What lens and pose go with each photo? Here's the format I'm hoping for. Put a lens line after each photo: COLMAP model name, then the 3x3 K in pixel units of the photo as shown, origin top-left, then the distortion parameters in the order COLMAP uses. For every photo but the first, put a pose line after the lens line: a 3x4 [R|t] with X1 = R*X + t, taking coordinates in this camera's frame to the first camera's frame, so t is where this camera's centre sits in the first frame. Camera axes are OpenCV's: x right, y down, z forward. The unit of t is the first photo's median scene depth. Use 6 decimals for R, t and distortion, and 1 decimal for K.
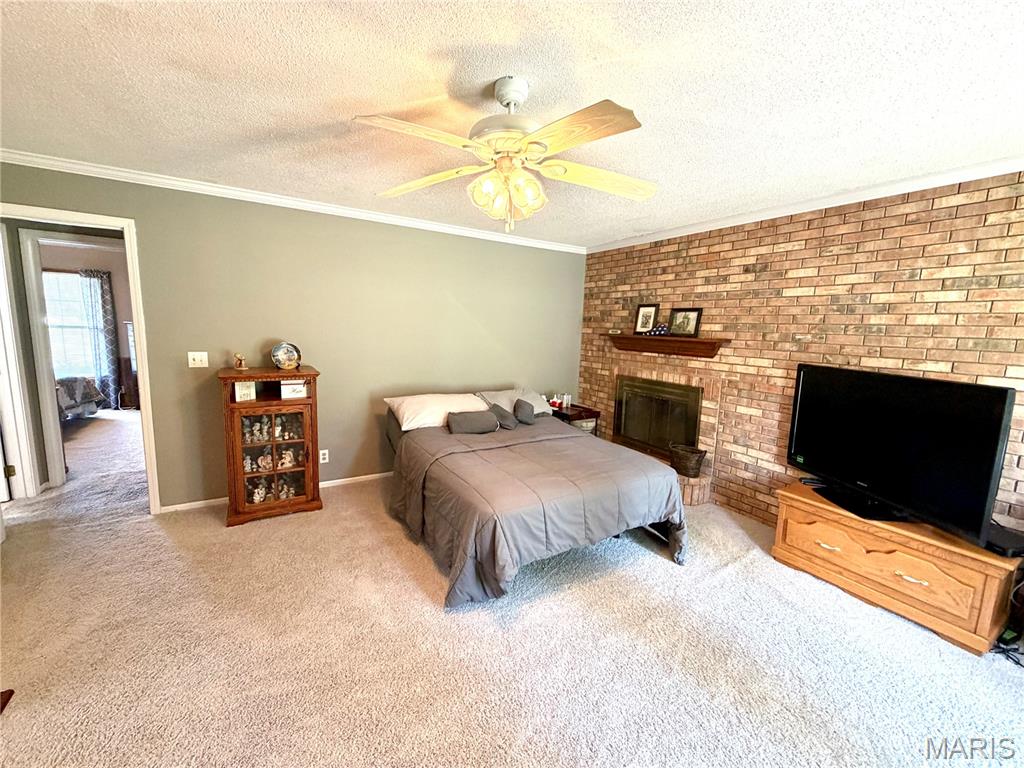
lens RADIAL K [[411.0, 0, 509.7], [0, 411.0, 382.7], [0, 0, 1]] dist [0.003246, -0.000081]
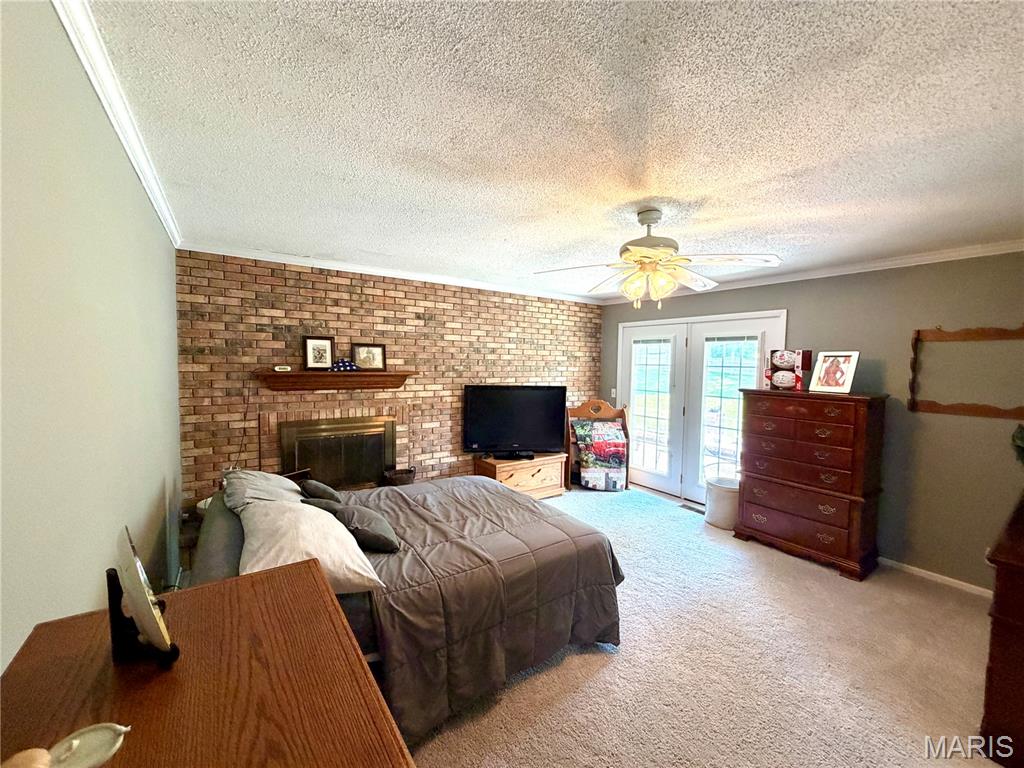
lens RADIAL K [[411.0, 0, 508.6], [0, 411.0, 384.3], [0, 0, 1]] dist [0.003246, -0.000081]
pose [[-0.049626, -0.091147, 0.994600, -0.696360], [0.116699, 0.988477, 0.096408, -0.151549], [-0.991927, 0.120853, -0.038417, 0.766974]]
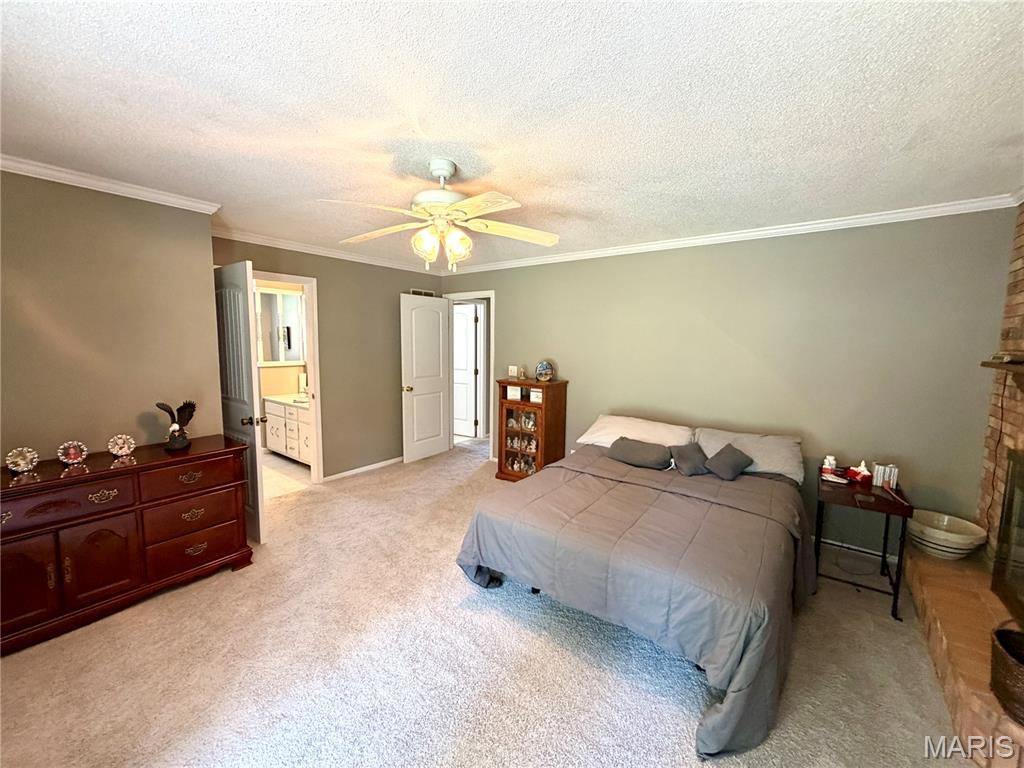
lens RADIAL K [[411.0, 0, 511.3], [0, 411.0, 380.6], [0, 0, 1]] dist [0.003246, -0.000081]
pose [[0.356867, 0.062910, -0.932035, 0.638677], [-0.128930, 0.991498, 0.017558, -0.041509], [0.925215, 0.113901, 0.361944, 0.381541]]
